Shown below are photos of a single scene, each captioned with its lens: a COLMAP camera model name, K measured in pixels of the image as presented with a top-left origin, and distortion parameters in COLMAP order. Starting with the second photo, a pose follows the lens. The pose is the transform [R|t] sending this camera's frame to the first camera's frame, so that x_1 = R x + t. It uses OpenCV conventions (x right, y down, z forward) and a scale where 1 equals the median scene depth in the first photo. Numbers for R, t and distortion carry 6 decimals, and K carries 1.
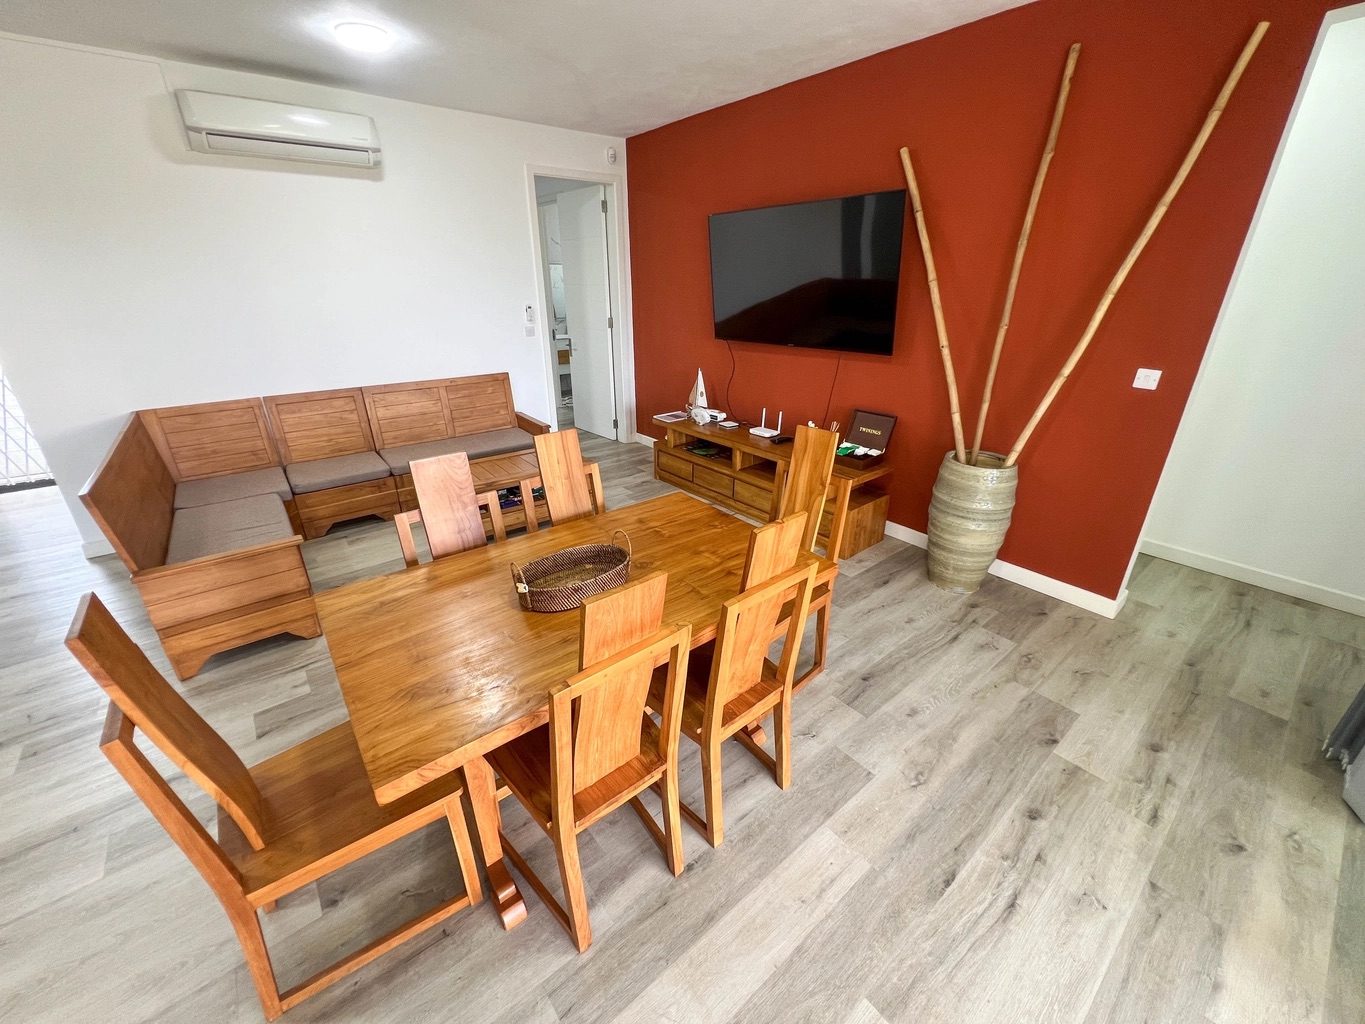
lens RADIAL K [[547.7, 0, 681.5], [0, 547.7, 511.0], [0, 0, 1]] dist [-0.002801, 0.000300]
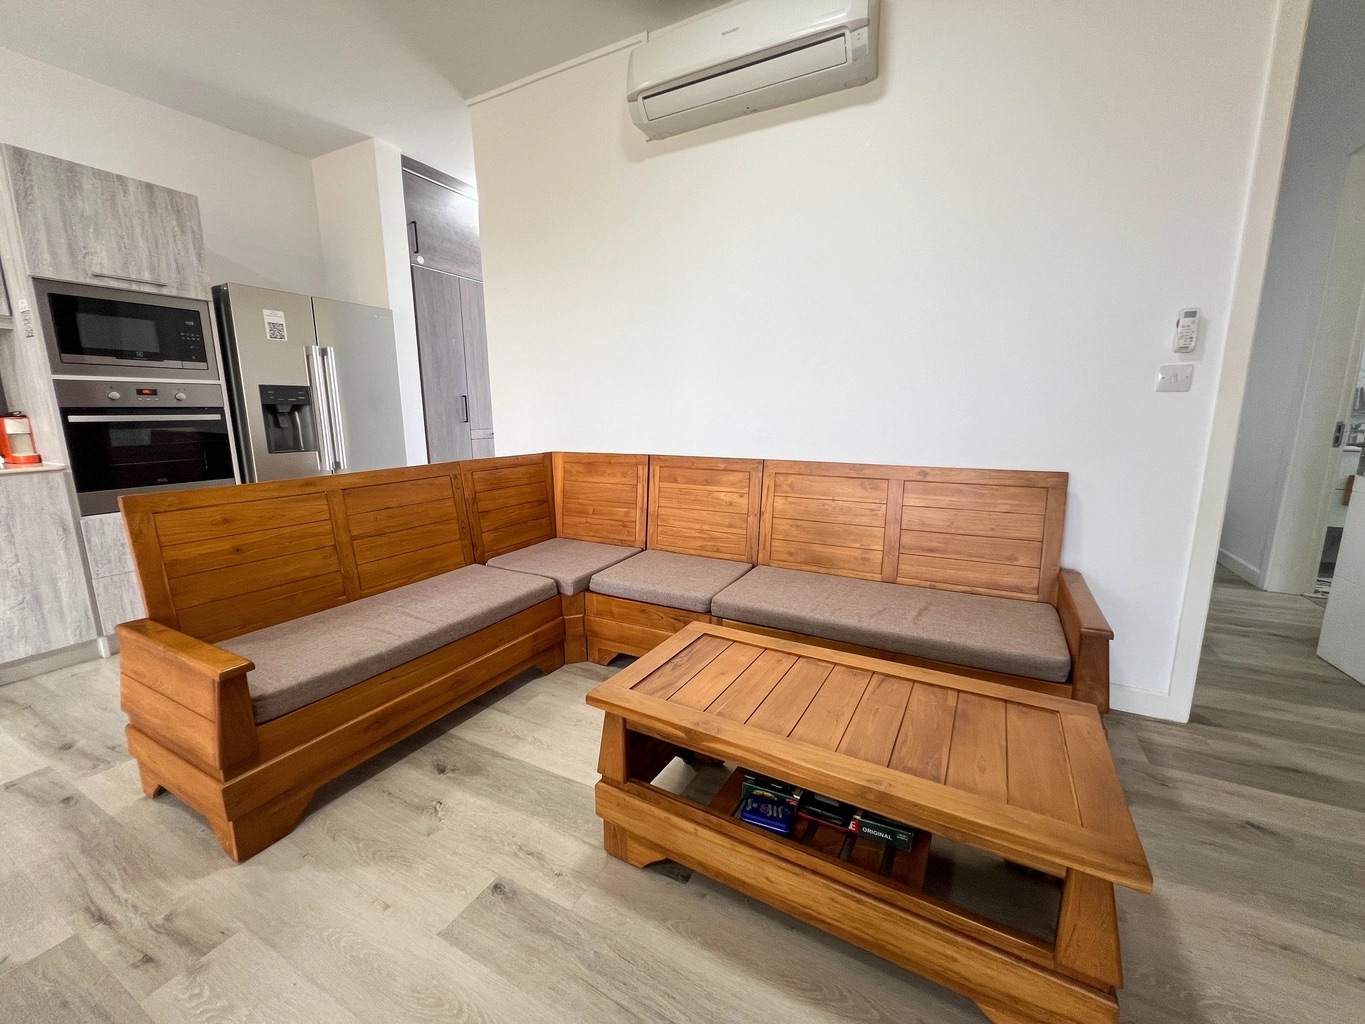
lens RADIAL K [[547.7, 0, 680.1], [0, 547.7, 510.1], [0, 0, 1]] dist [-0.002801, 0.000300]
pose [[0.386012, 0.172459, -0.906230, -0.059002], [-0.349334, 0.936536, 0.029426, -0.154837], [0.853792, 0.305219, 0.421760, 0.662531]]
